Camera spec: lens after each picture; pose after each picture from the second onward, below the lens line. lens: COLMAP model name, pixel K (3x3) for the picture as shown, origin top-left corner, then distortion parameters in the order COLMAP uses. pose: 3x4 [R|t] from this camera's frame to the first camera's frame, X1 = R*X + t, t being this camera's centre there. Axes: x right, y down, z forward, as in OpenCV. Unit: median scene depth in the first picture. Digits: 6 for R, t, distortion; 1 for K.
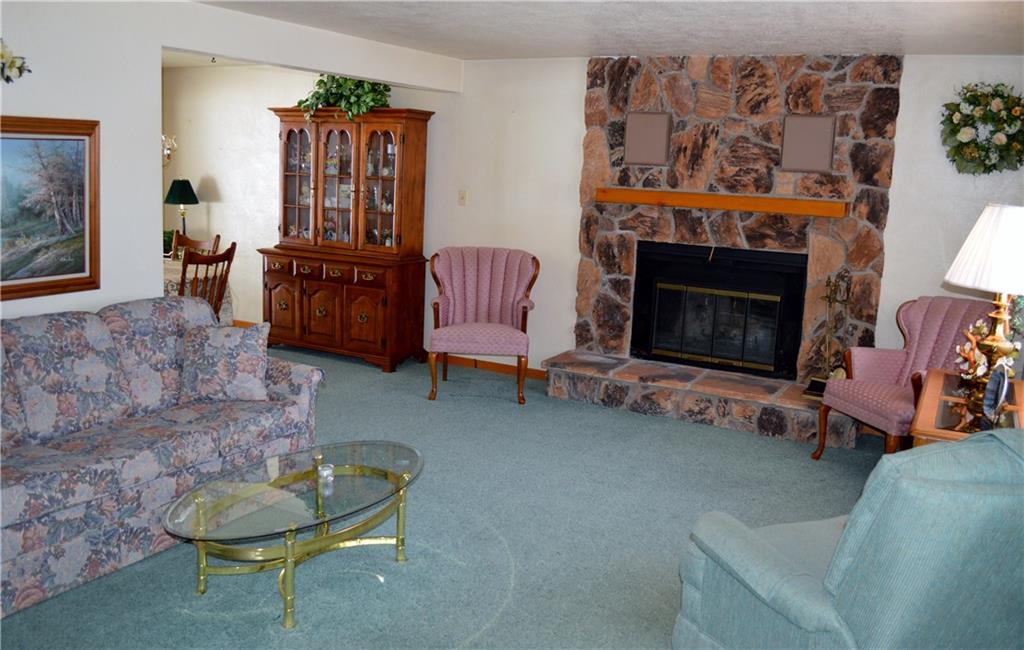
lens RADIAL K [[916.4, 0, 512.5], [0, 916.4, 321.3], [0, 0, 1]] dist [-0.078553, 0.010029]
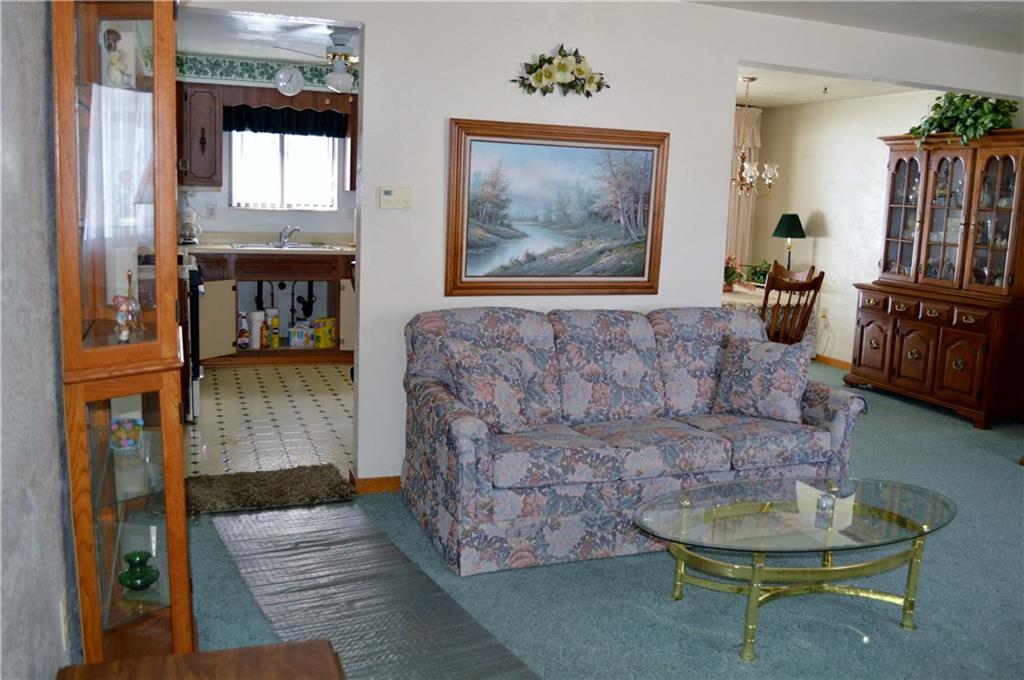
lens RADIAL K [[882.9, 0, 510.1], [0, 882.9, 335.5], [0, 0, 1]] dist [-0.076957, 0.007337]
pose [[0.758445, 0.085913, -0.646050, 0.081018], [-0.115633, 0.993285, -0.003661, 0.037030], [0.641397, 0.077482, 0.763287, 0.124146]]
